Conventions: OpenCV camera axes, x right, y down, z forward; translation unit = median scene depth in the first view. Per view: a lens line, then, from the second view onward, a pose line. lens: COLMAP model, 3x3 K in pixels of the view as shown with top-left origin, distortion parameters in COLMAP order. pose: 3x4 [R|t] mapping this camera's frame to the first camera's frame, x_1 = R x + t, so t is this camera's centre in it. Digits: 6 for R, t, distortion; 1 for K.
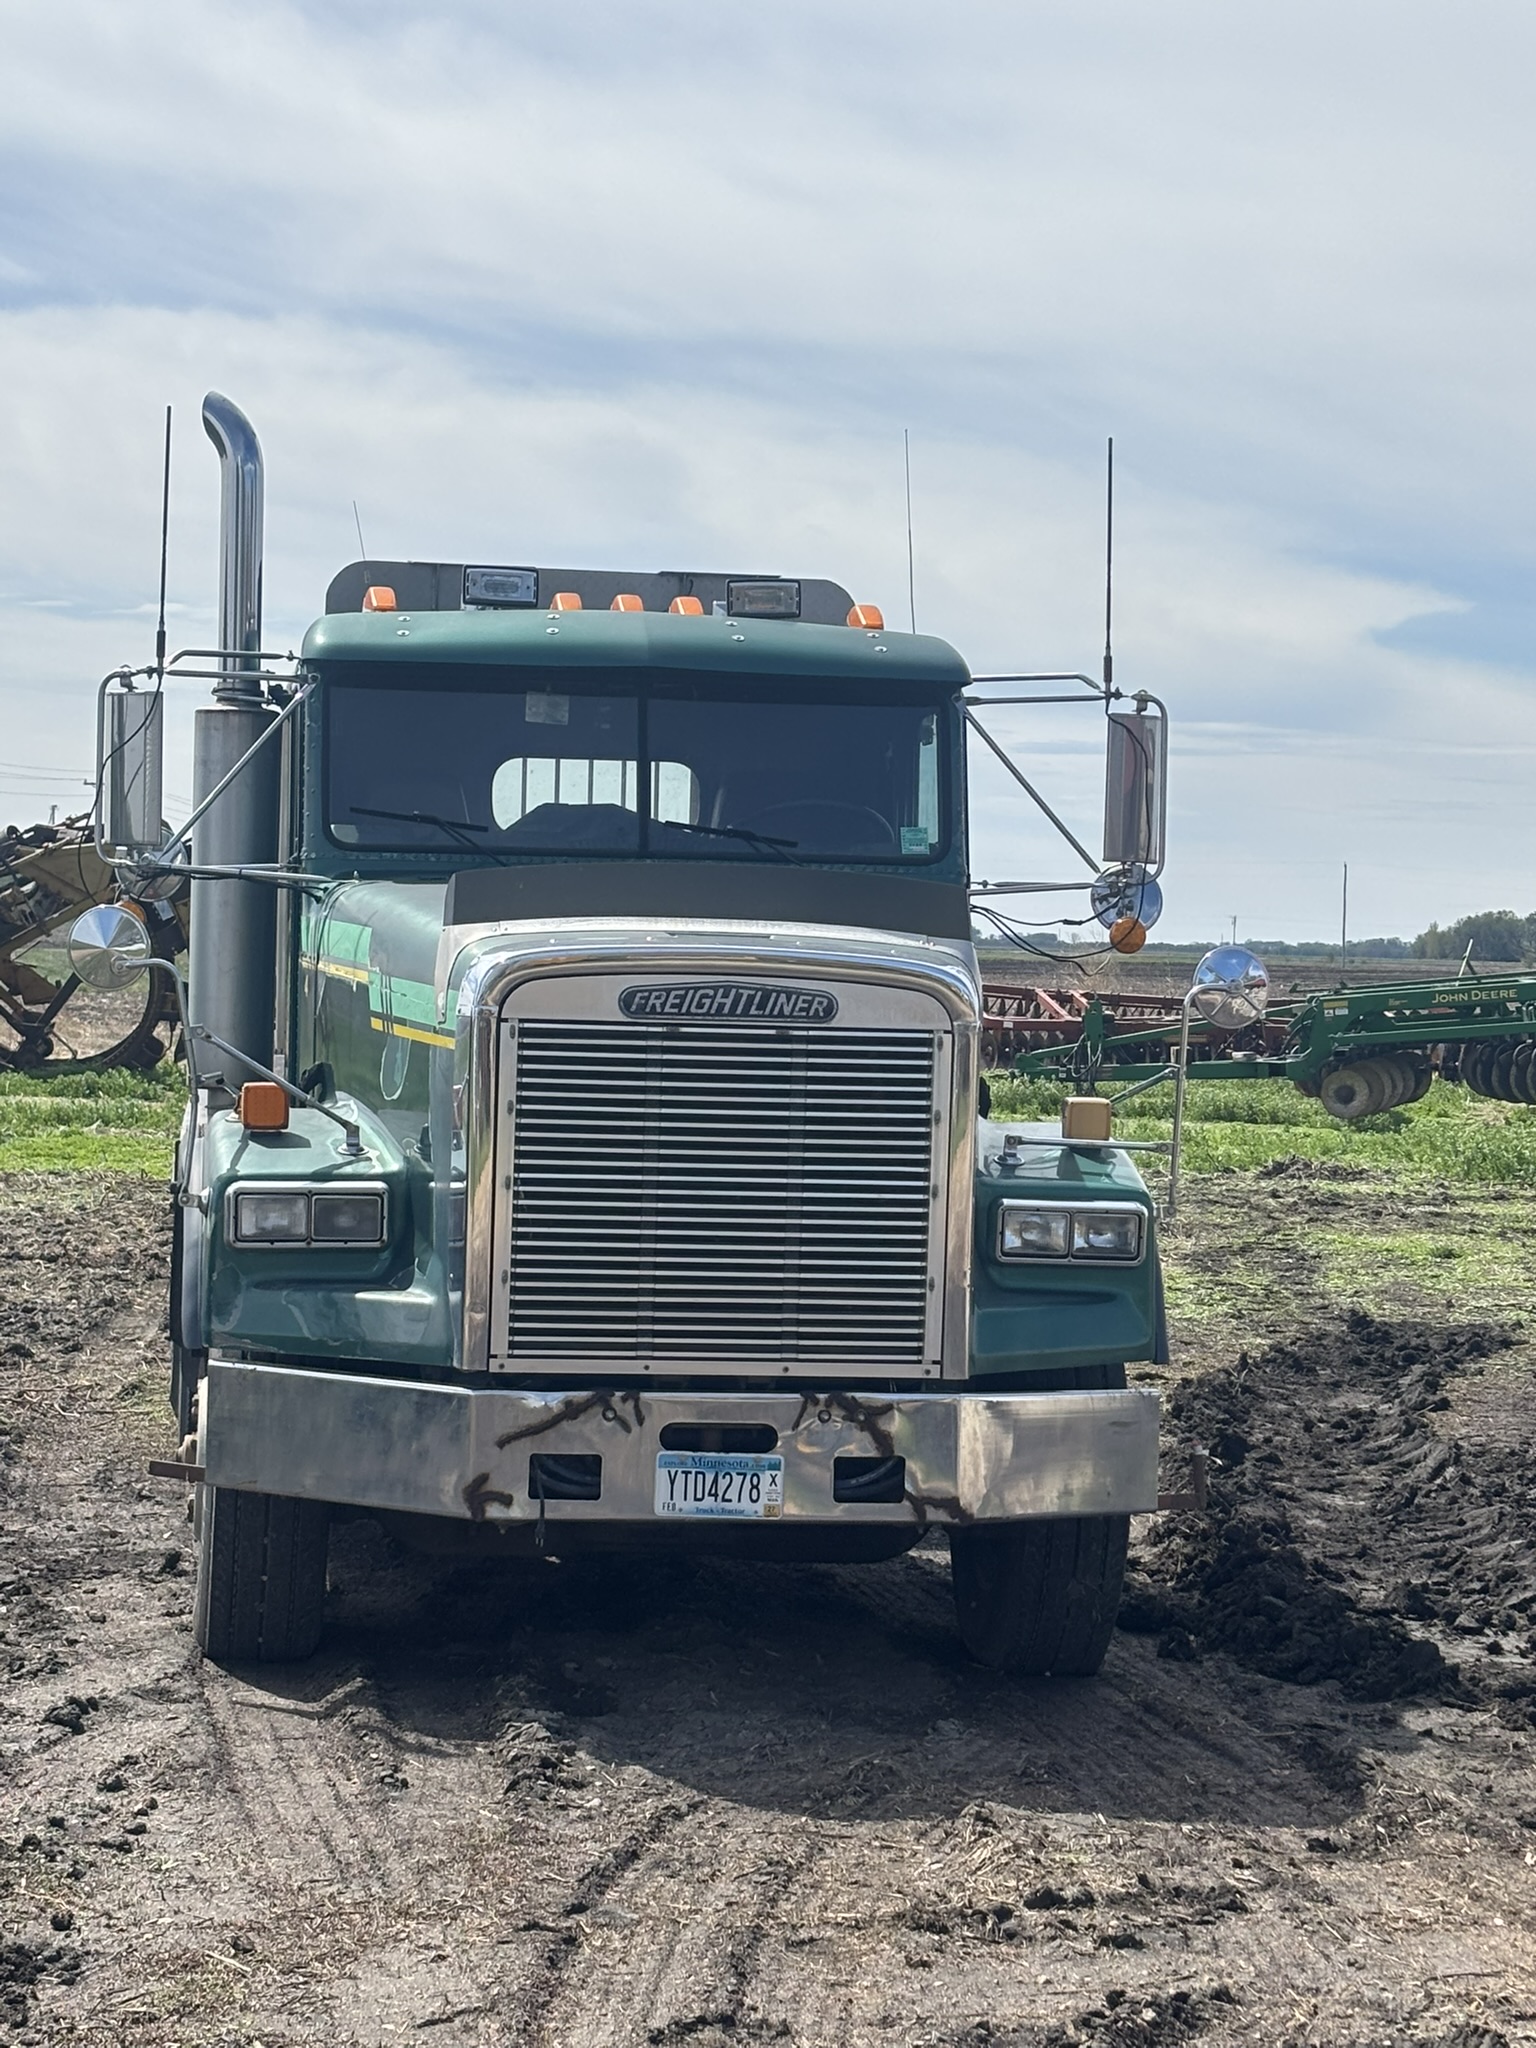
lens RADIAL K [[4220.6, 0, 722.8], [0, 4220.6, 1024.1], [0, 0, 1]] dist [0.234450, -0.014345]
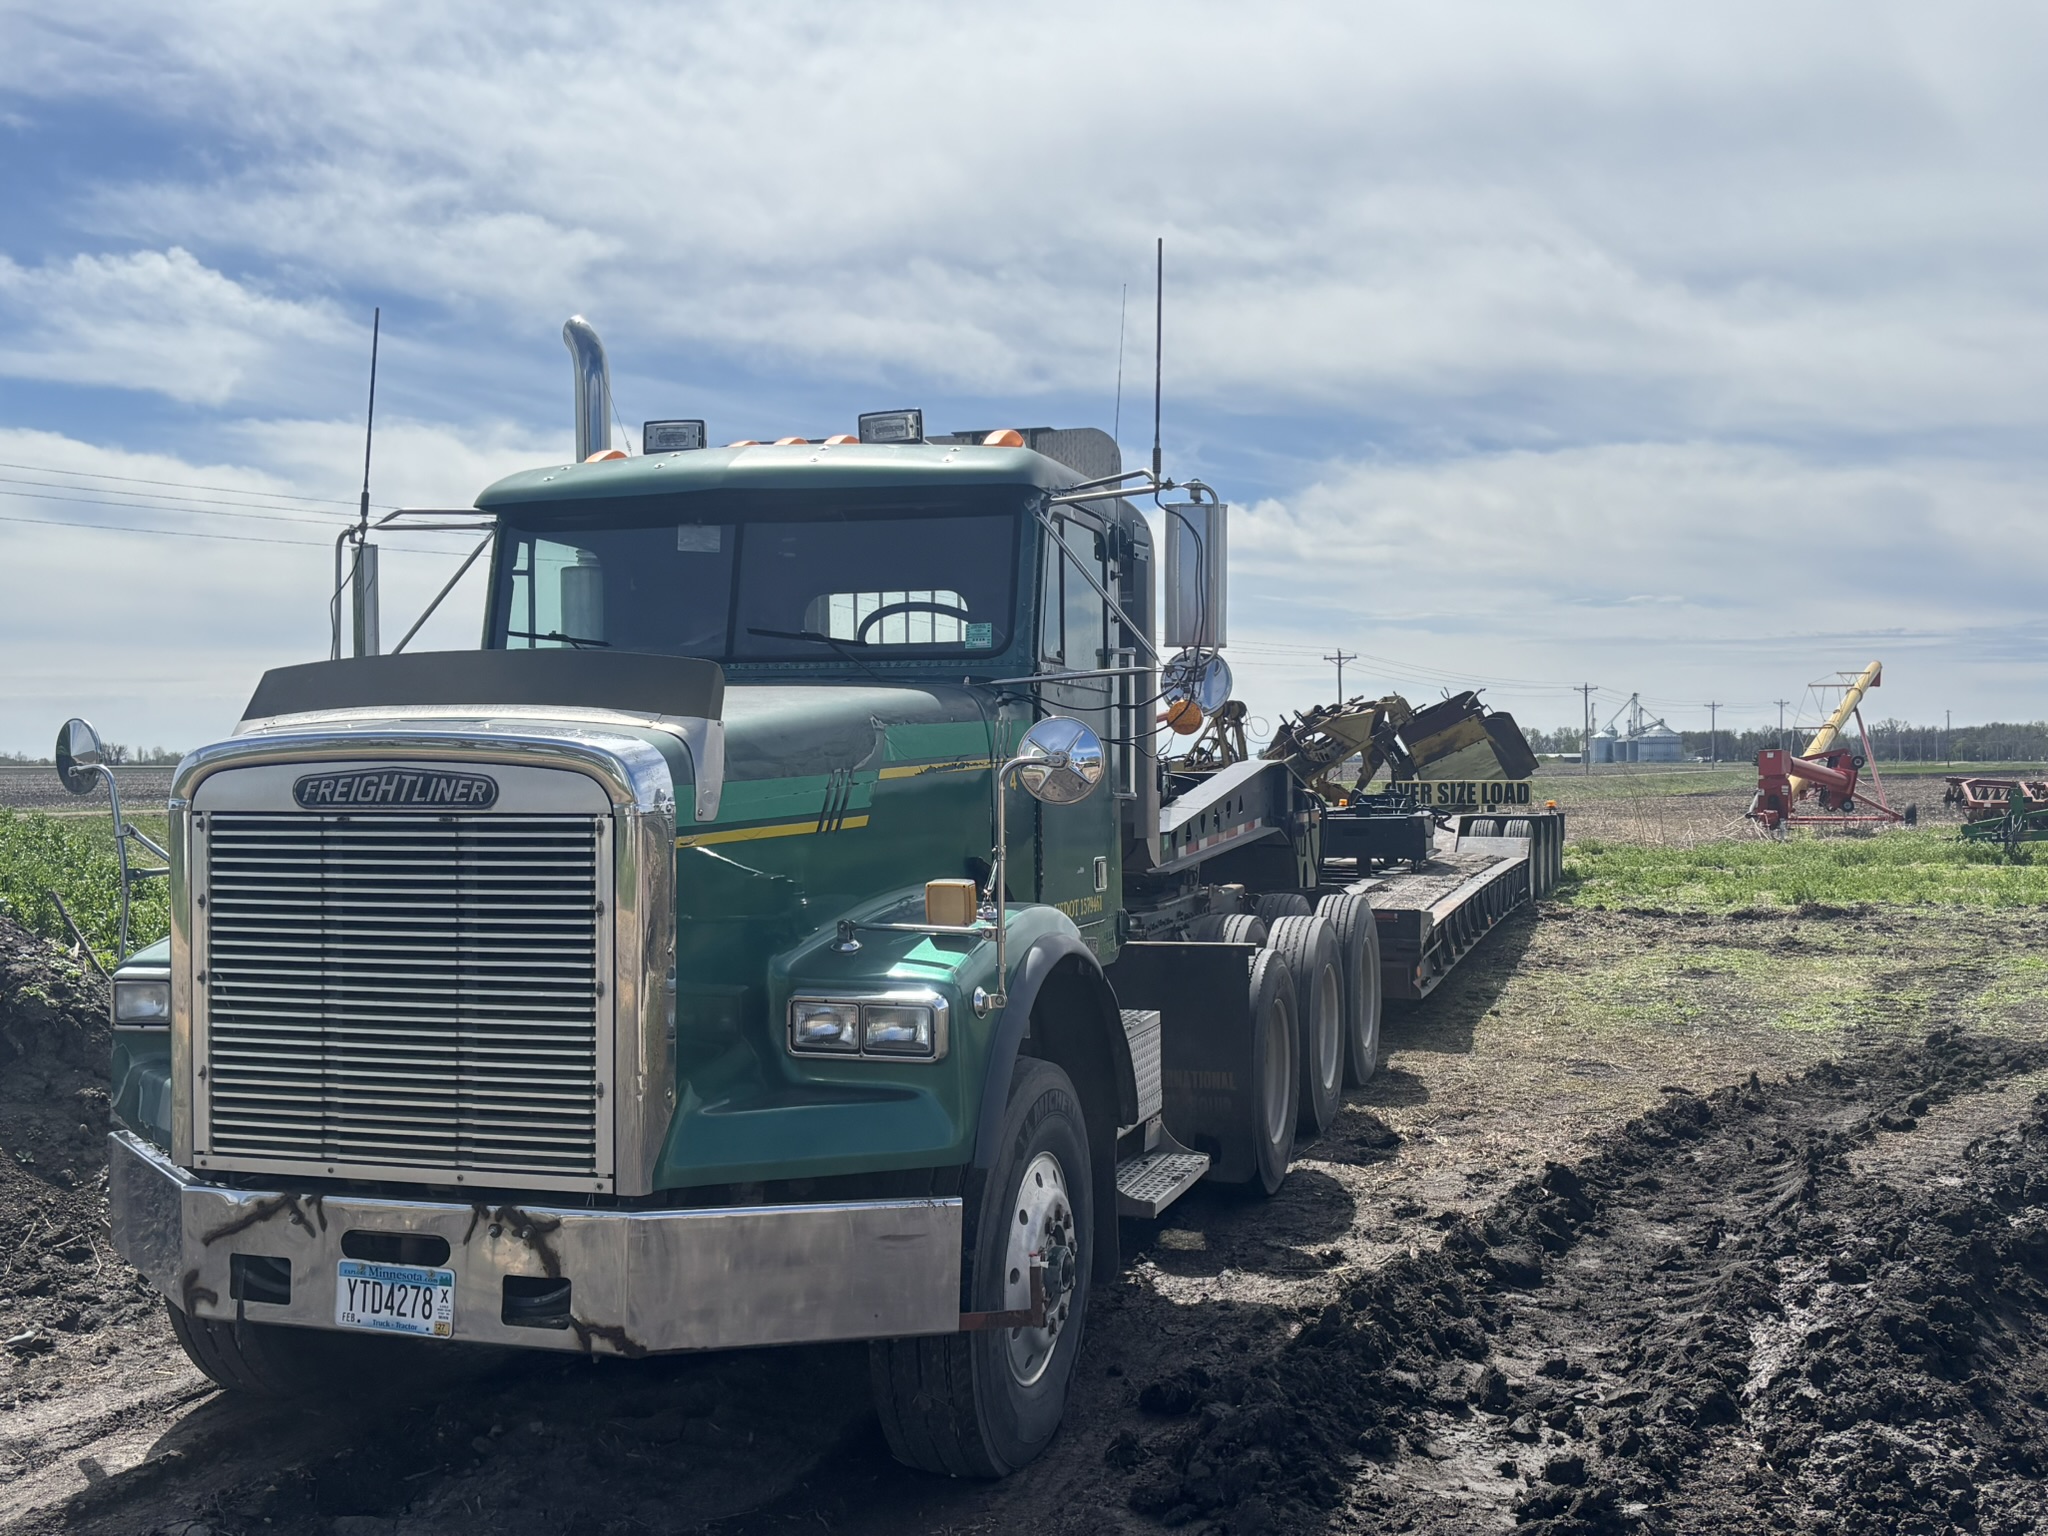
lens RADIAL K [[2084.6, 0, 1024.0], [0, 2084.6, 768.0], [0, 0, 1]] dist [0.105056, -0.355490]
pose [[0.907783, -0.029896, -0.418374, 0.326458], [0.019826, 0.999400, -0.028396, 0.006272], [0.418972, 0.017482, 0.907831, 0.625549]]
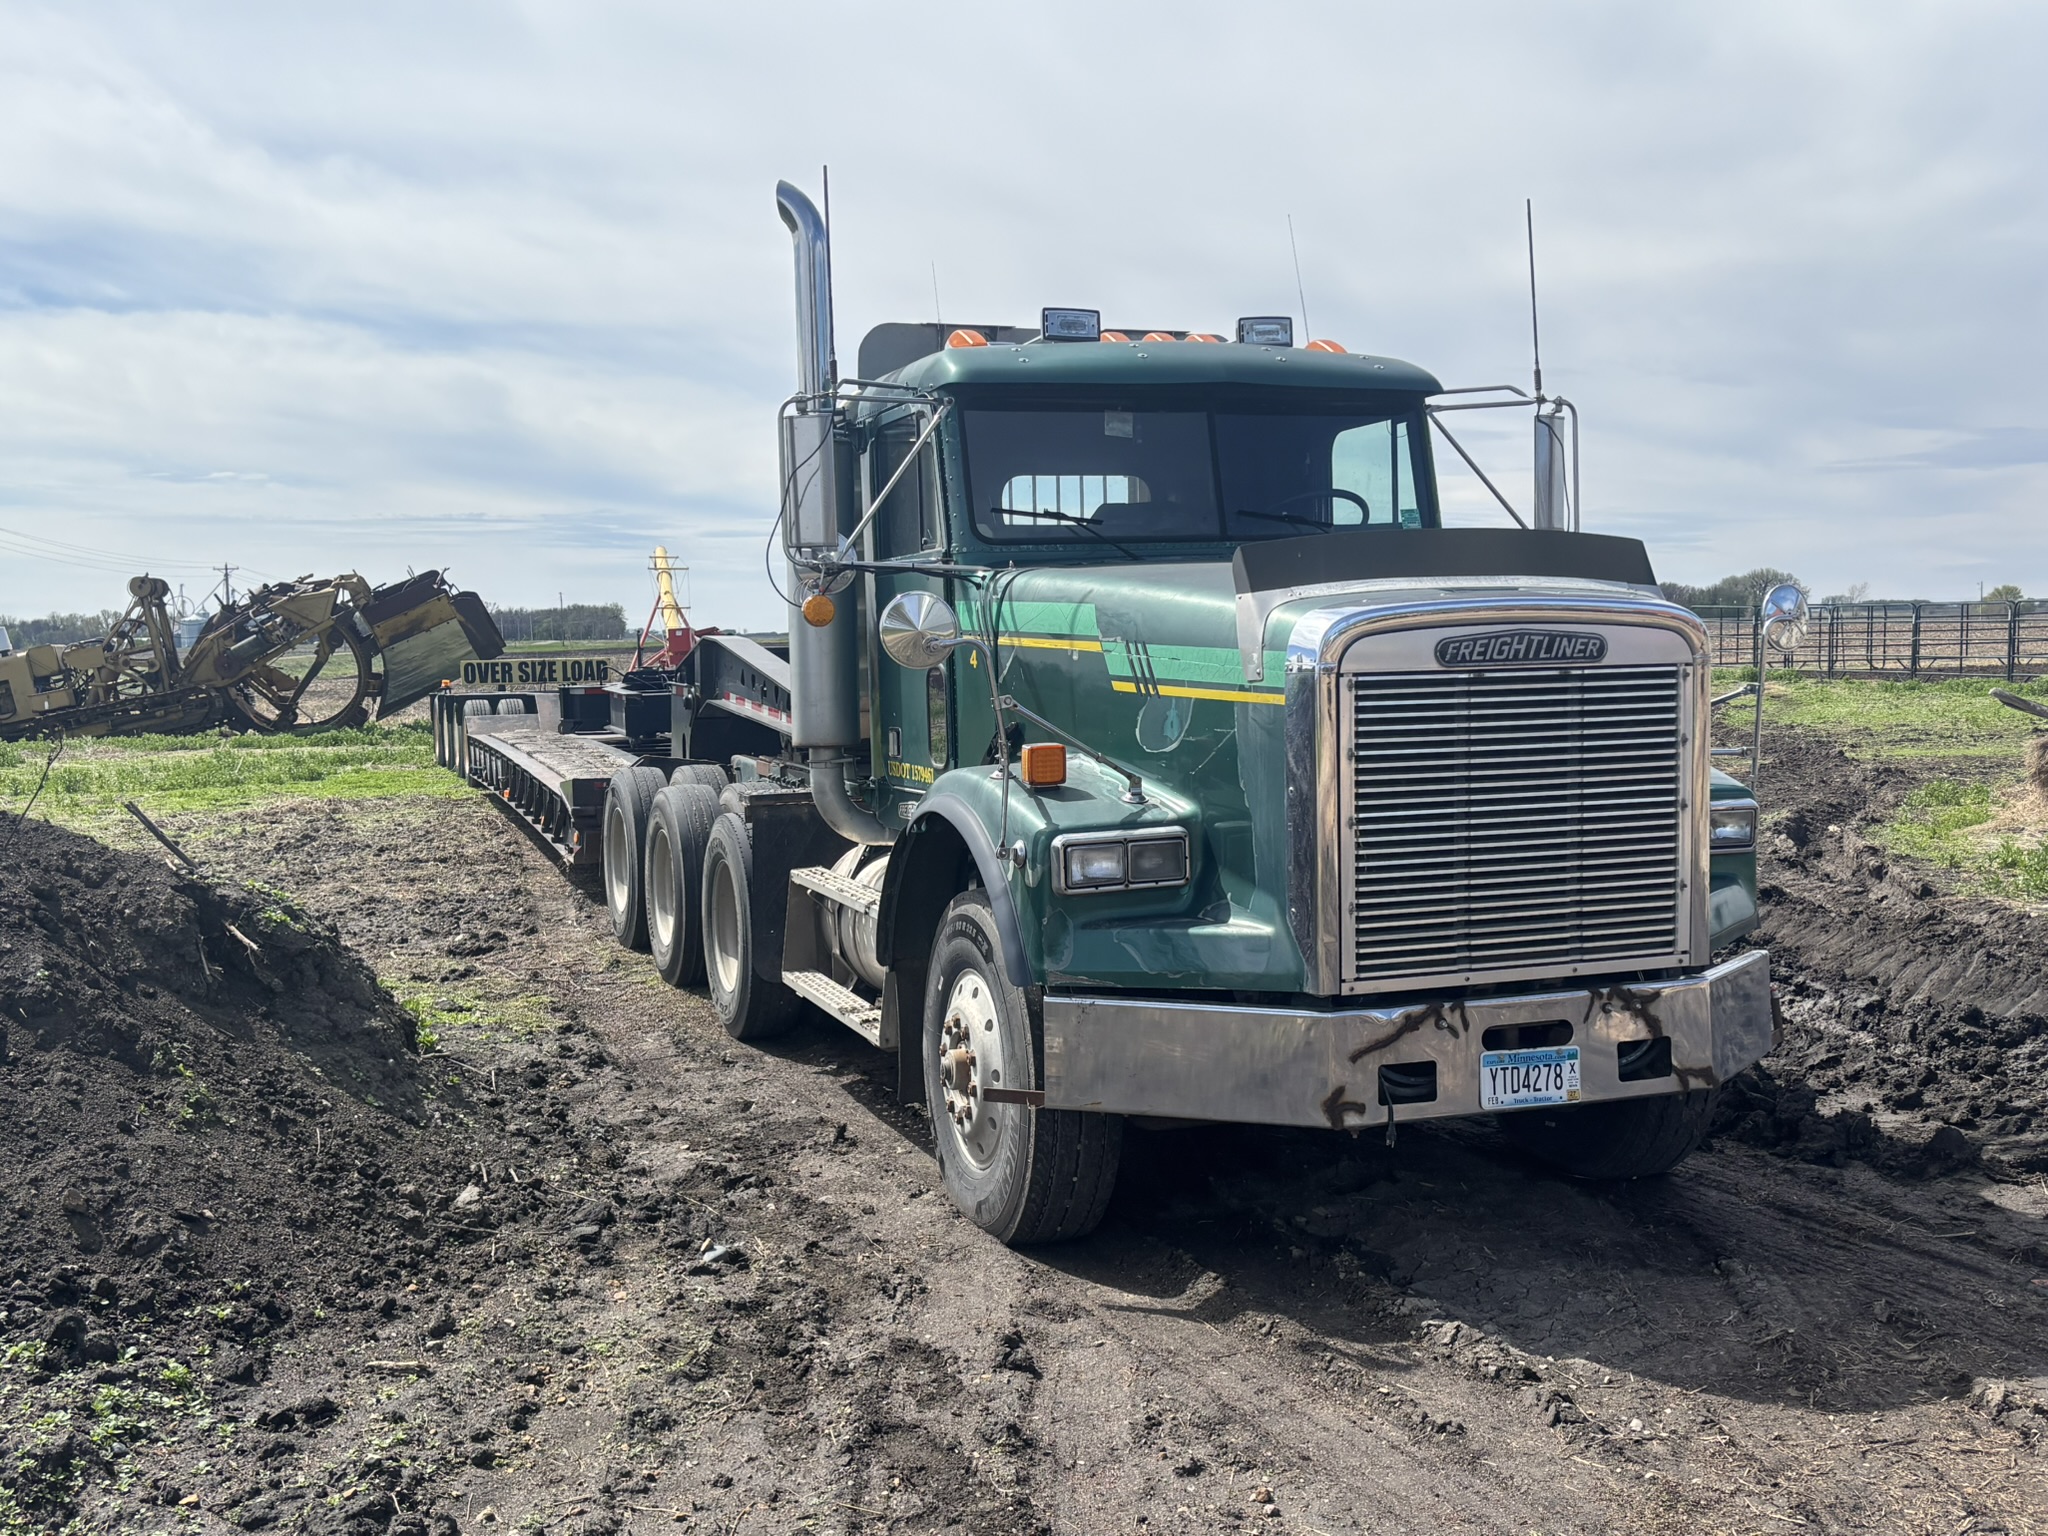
lens RADIAL K [[2115.7, 0, 1024.0], [0, 2115.7, 768.0], [0, 0, 1]] dist [0.105729, -0.013000]
pose [[0.974541, -0.062070, 0.215445, -0.248098], [0.052246, 0.997331, 0.051002, -0.009017], [-0.218036, -0.038448, 0.975183, 0.476376]]
